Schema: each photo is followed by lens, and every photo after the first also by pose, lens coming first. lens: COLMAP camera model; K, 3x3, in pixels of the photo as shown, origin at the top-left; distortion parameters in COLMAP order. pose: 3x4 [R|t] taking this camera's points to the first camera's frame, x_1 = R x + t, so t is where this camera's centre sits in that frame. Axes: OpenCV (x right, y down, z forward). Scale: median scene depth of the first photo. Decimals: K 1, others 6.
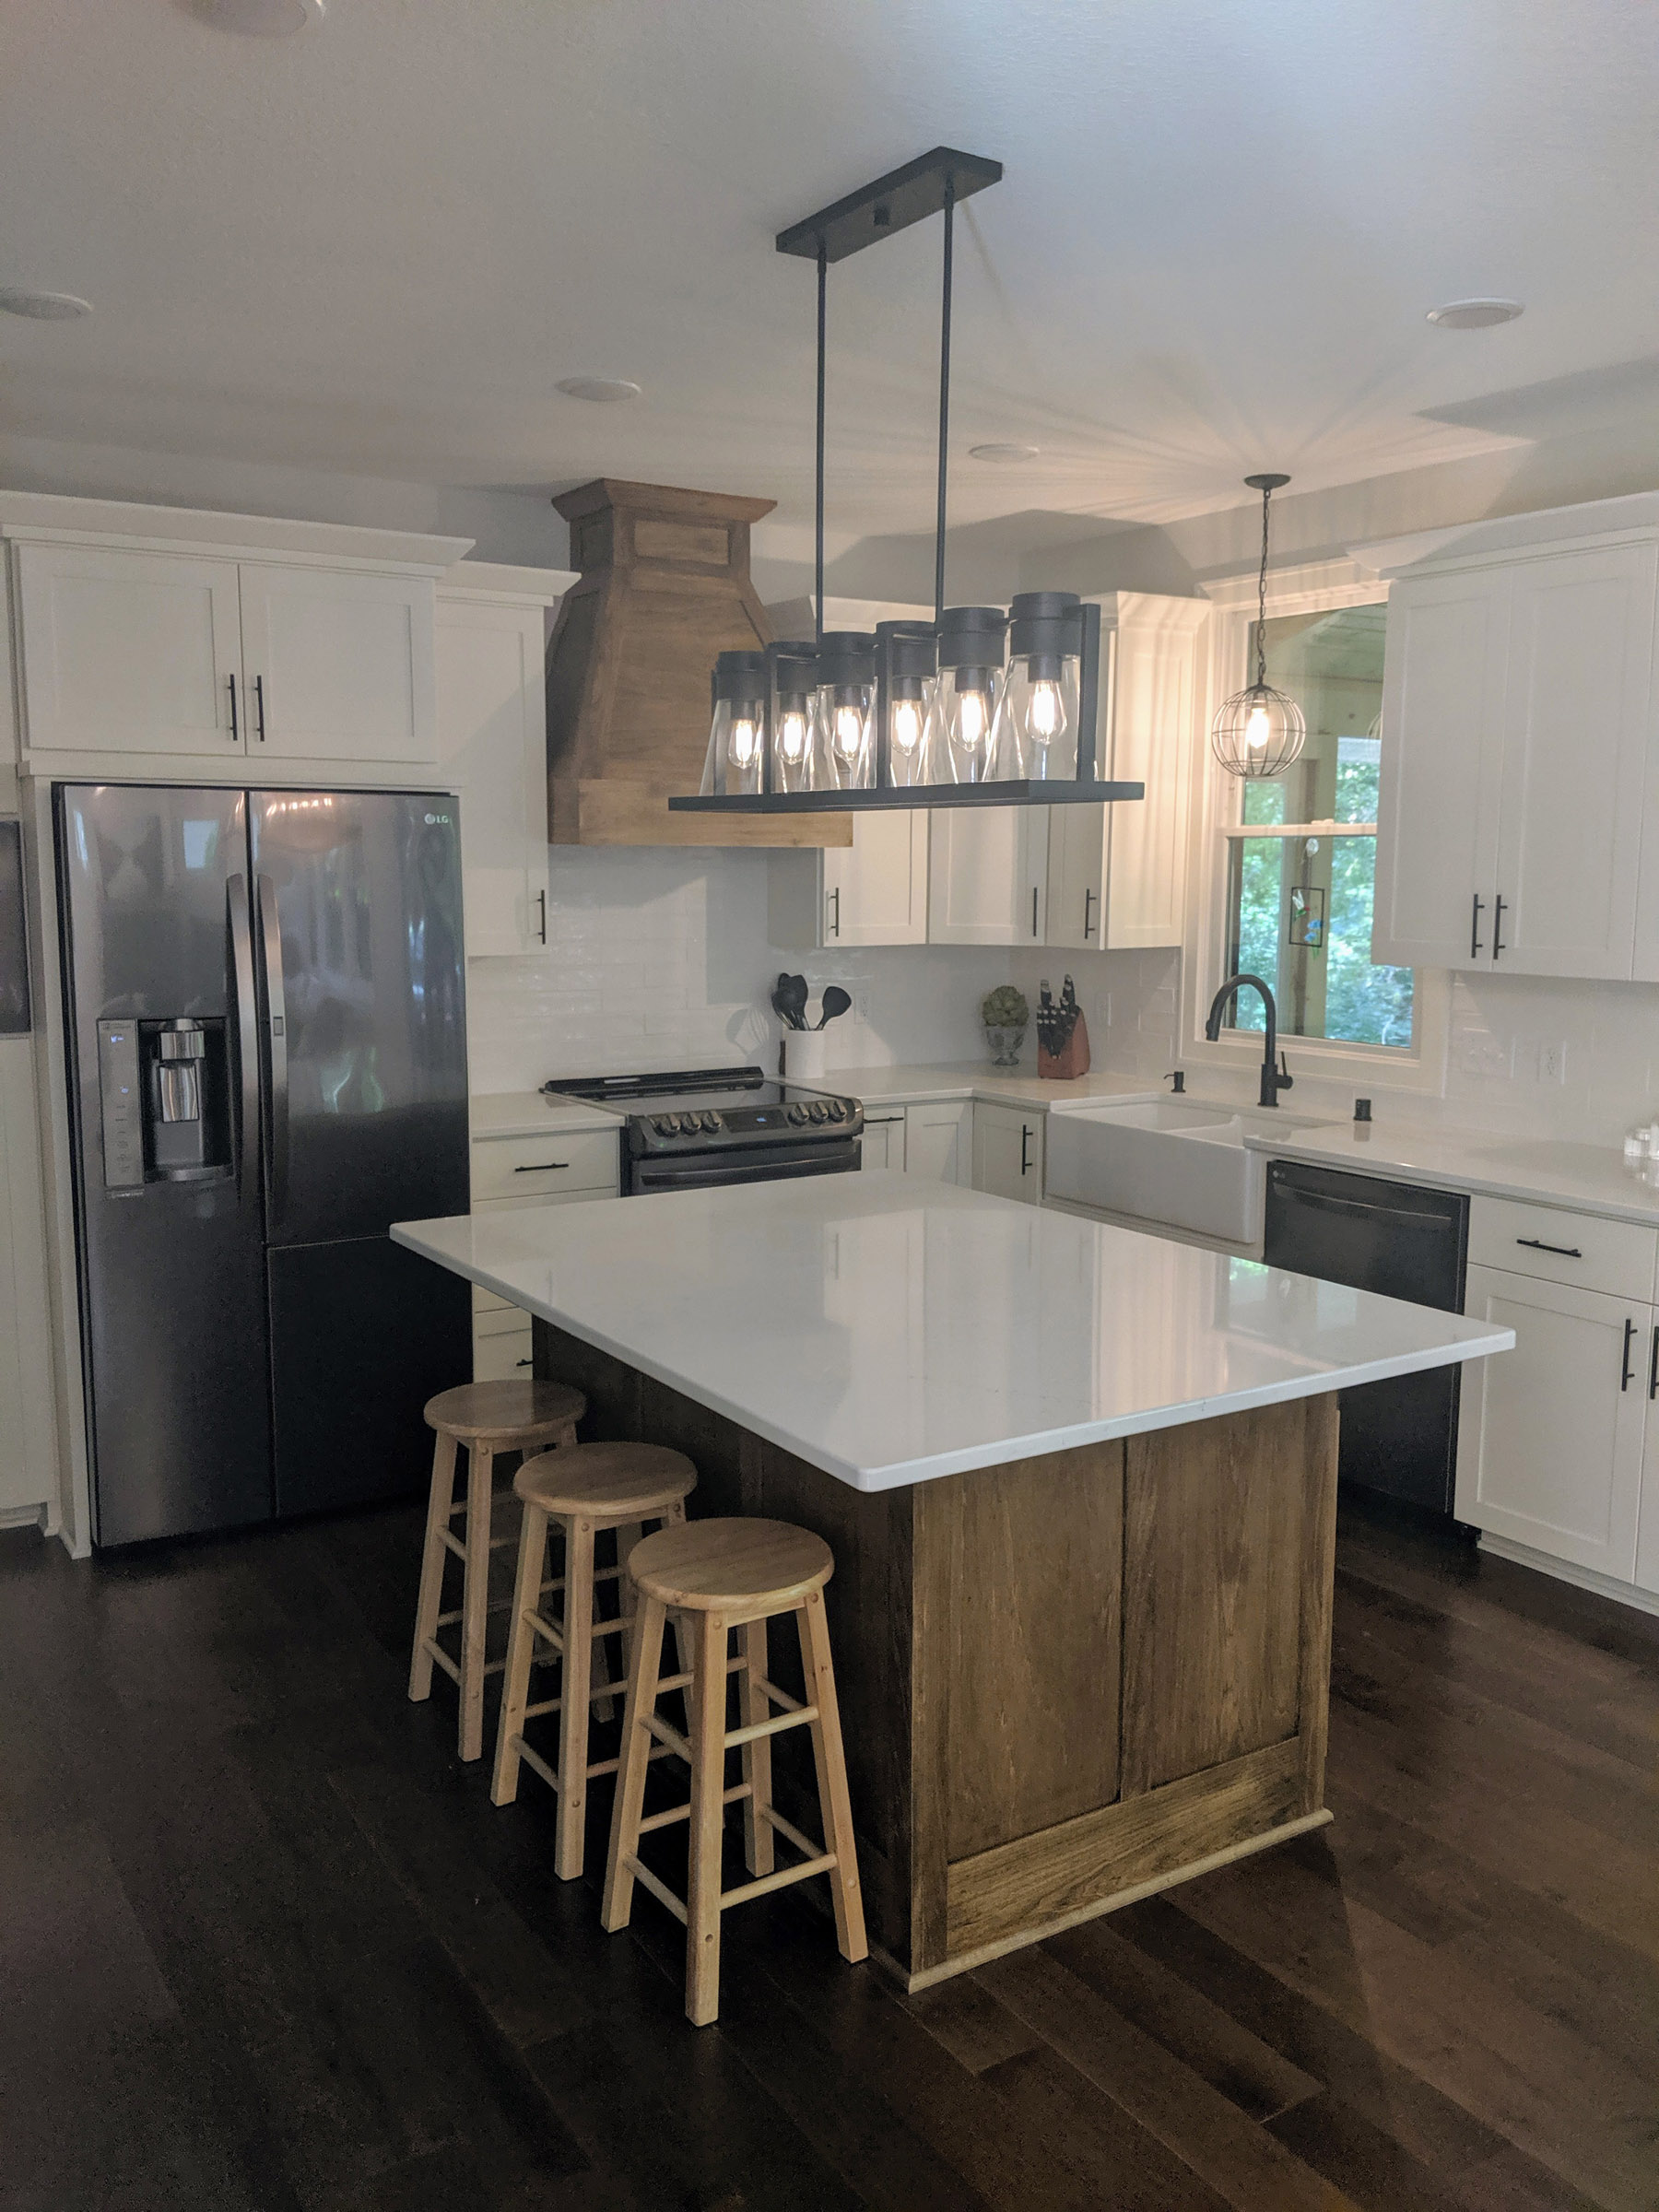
lens RADIAL K [[1776.5, 0, 849.1], [0, 1776.5, 1103.9], [0, 0, 1]] dist [0.055543, -0.100547]
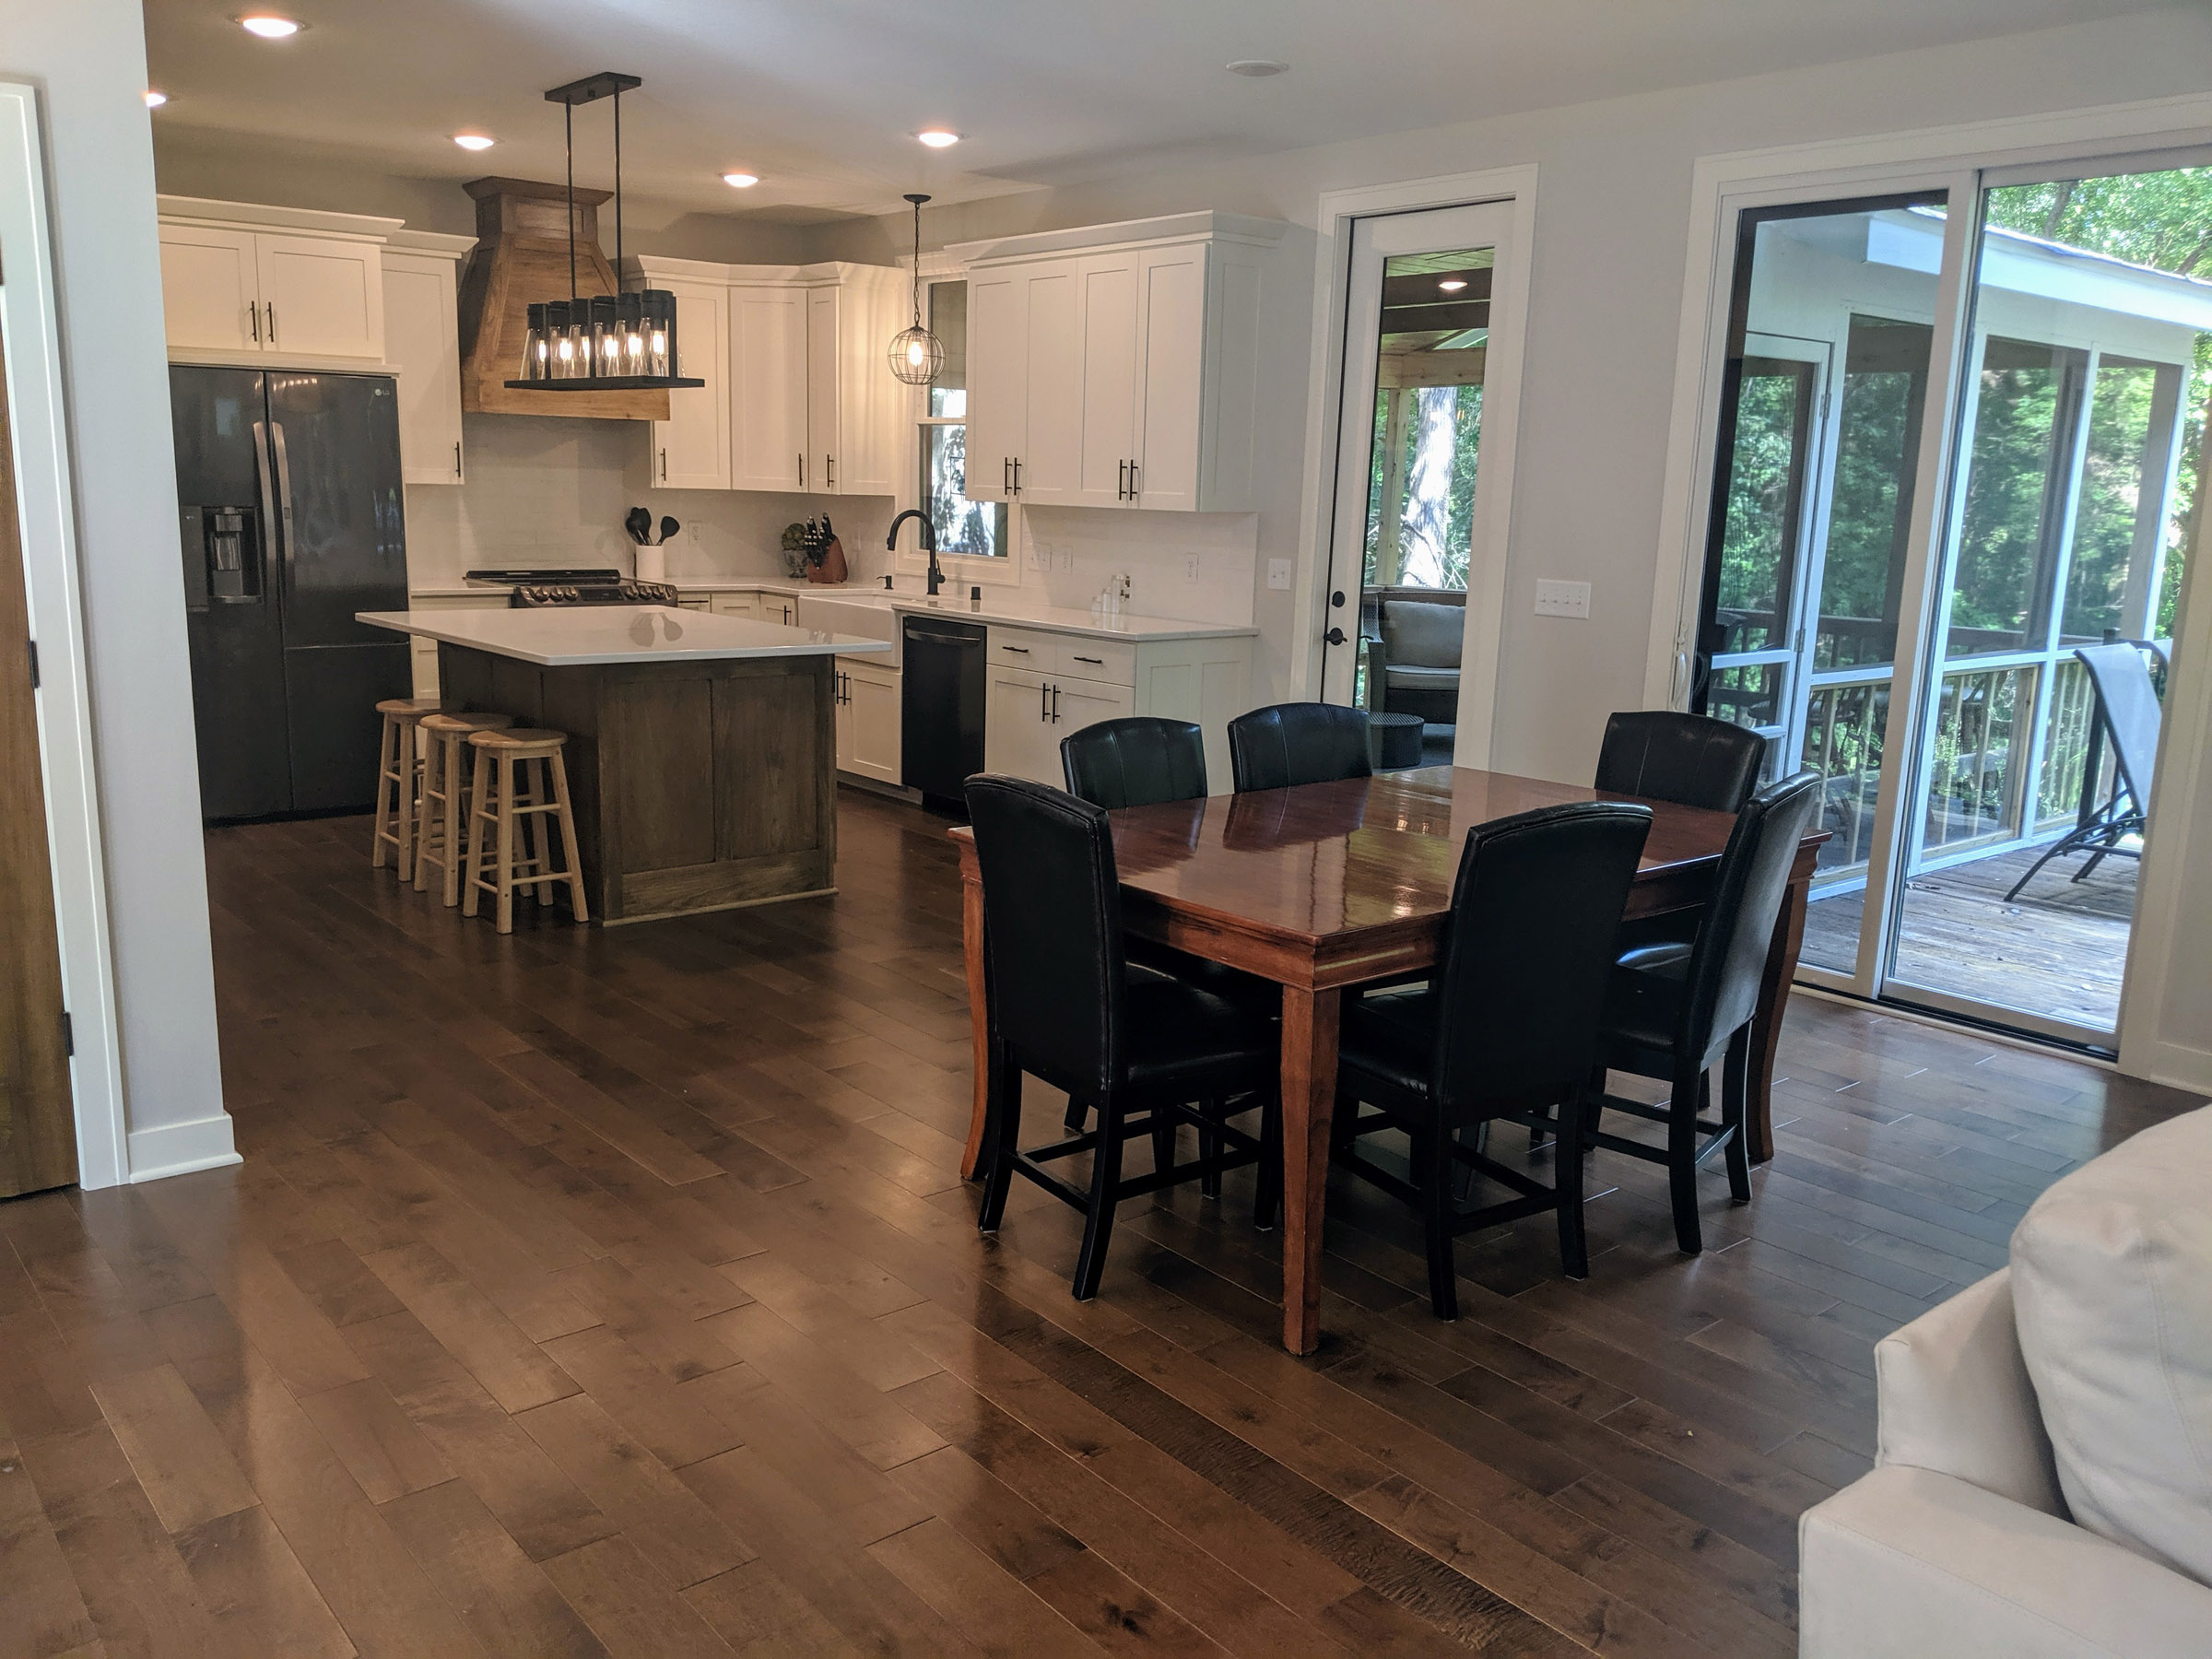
lens RADIAL K [[1776.5, 0, 1088.7], [0, 1776.5, 847.9], [0, 0, 1]] dist [0.055543, -0.100547]
pose [[0.992836, -0.003746, 0.119423, 0.231610], [-0.004728, 0.997494, 0.070589, 0.149109], [-0.119388, -0.070648, 0.990331, -0.794627]]
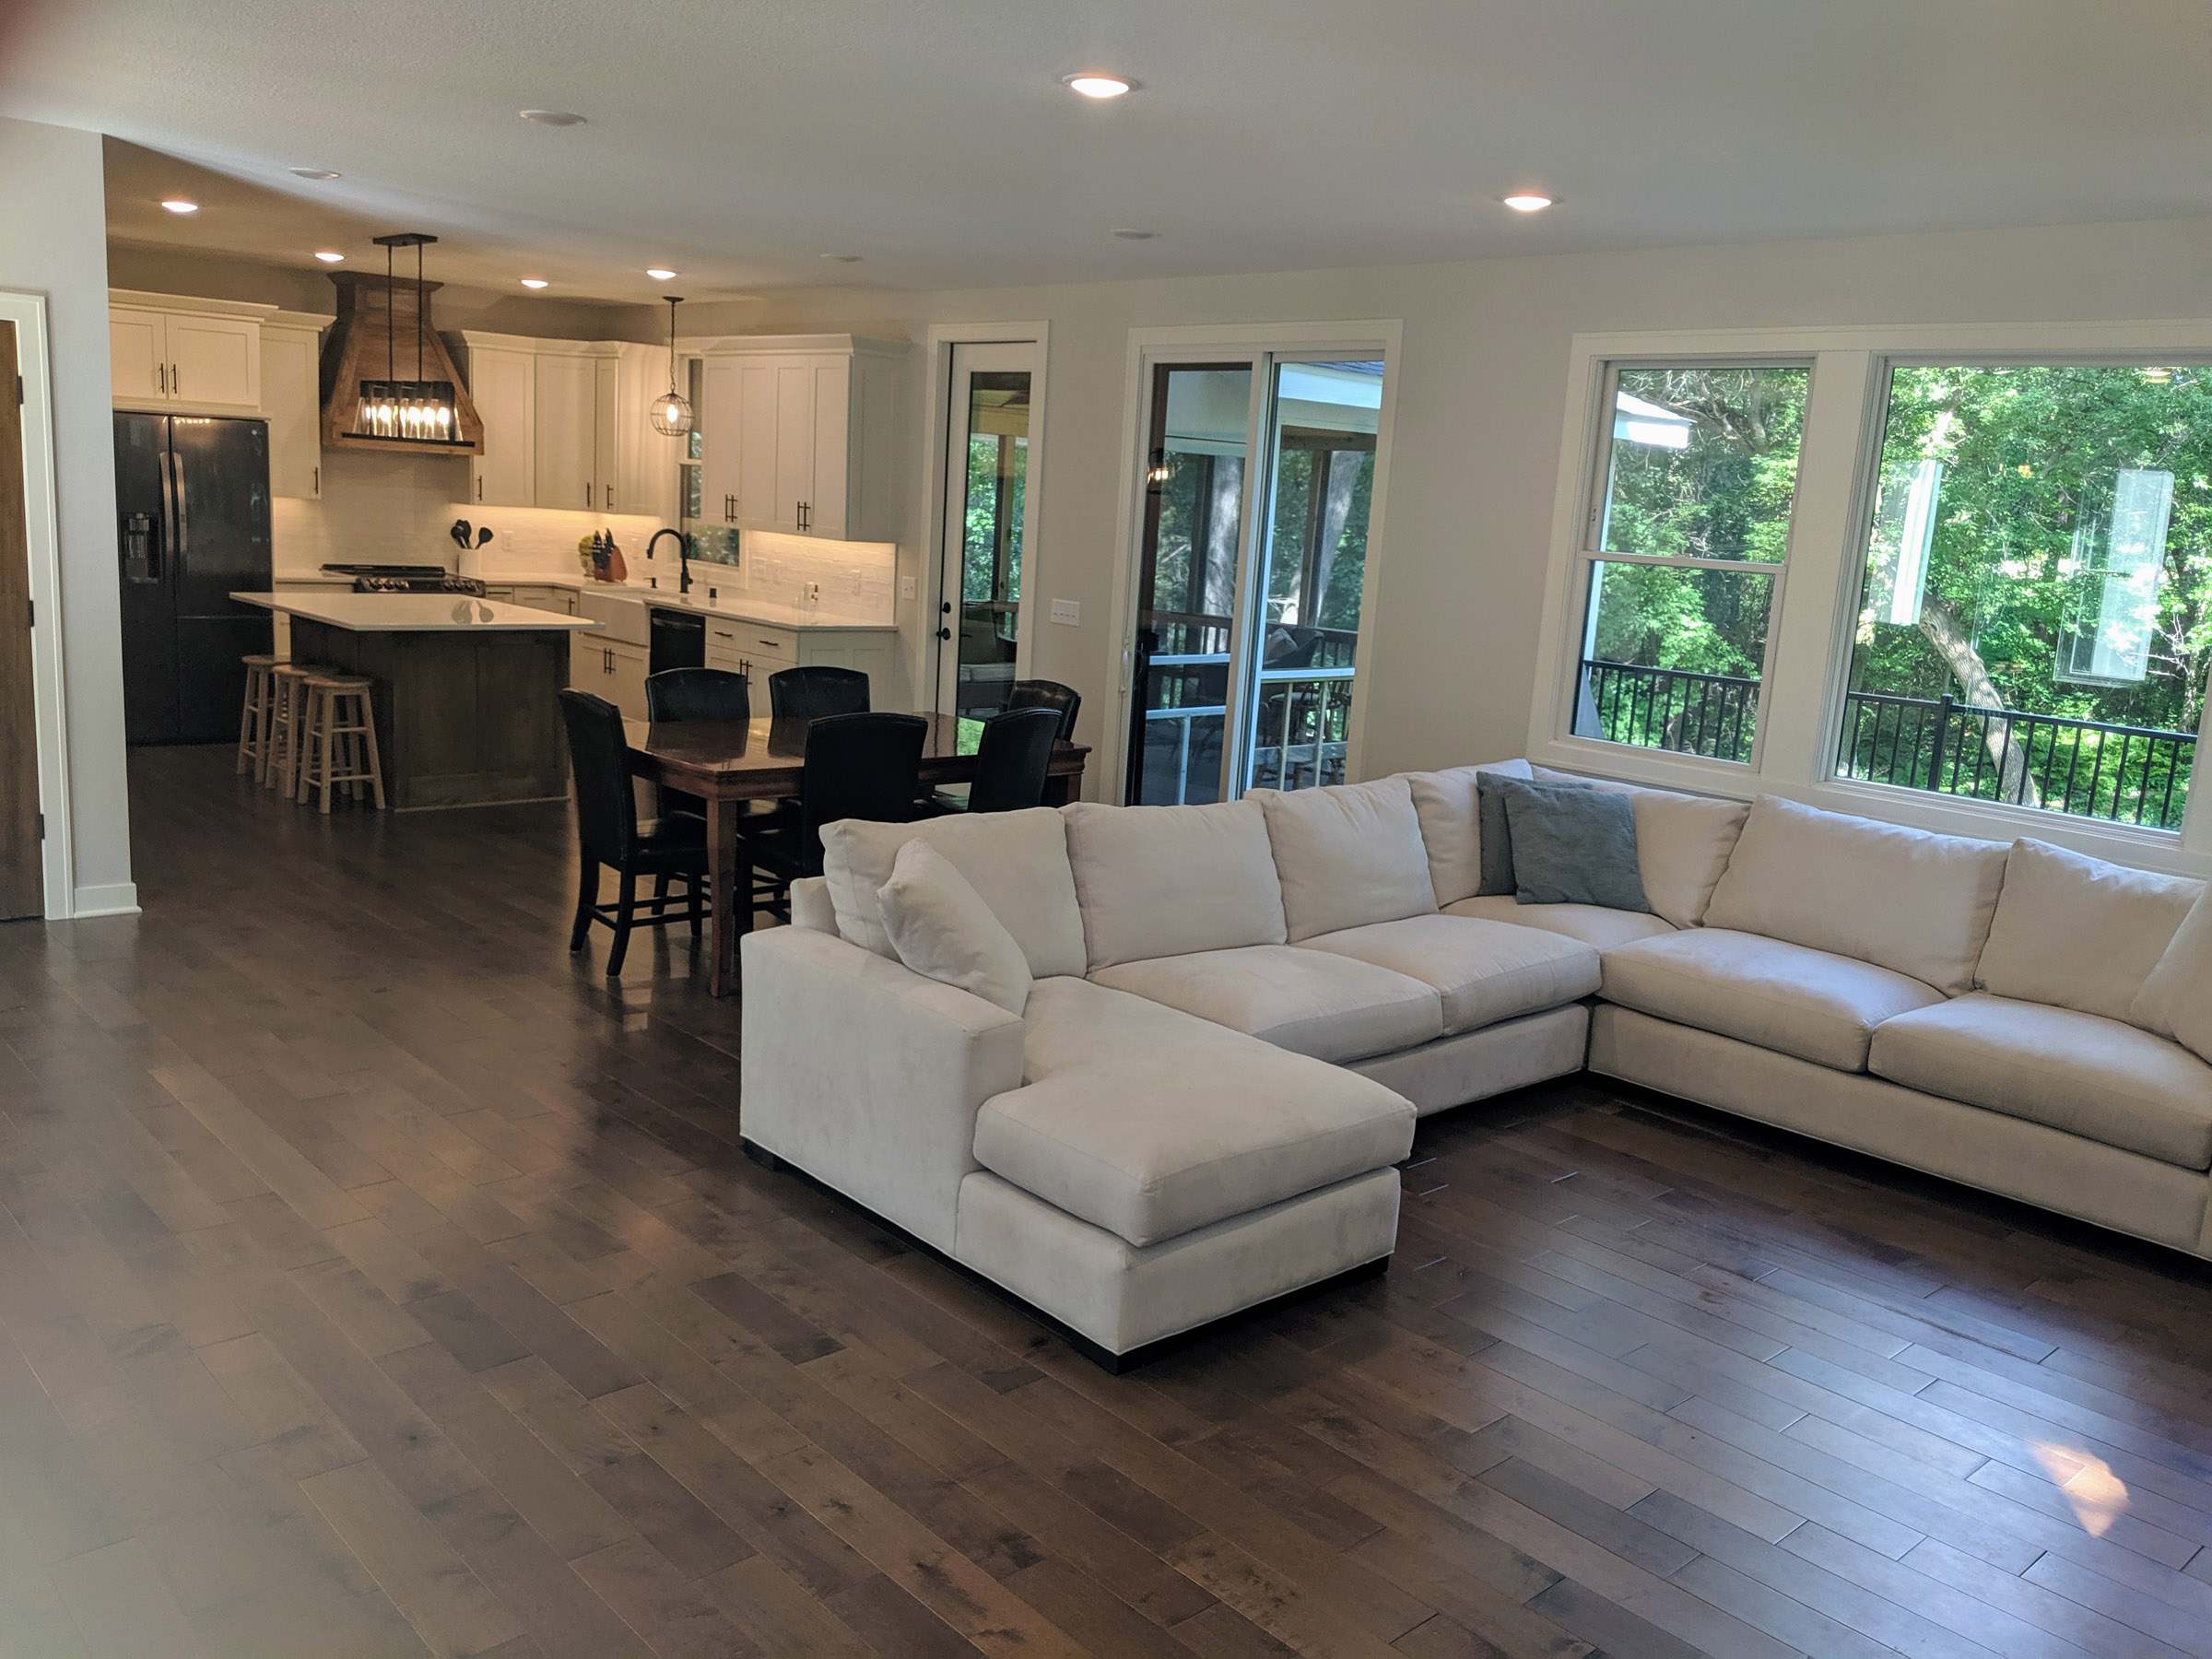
lens RADIAL K [[1776.5, 0, 1102.0], [0, 1776.5, 847.0], [0, 0, 1]] dist [0.055543, -0.100547]
pose [[0.984607, 0.023240, 0.173231, 0.464545], [-0.034720, 0.997375, 0.063536, 0.192615], [-0.171300, -0.068573, 0.982830, -1.523699]]
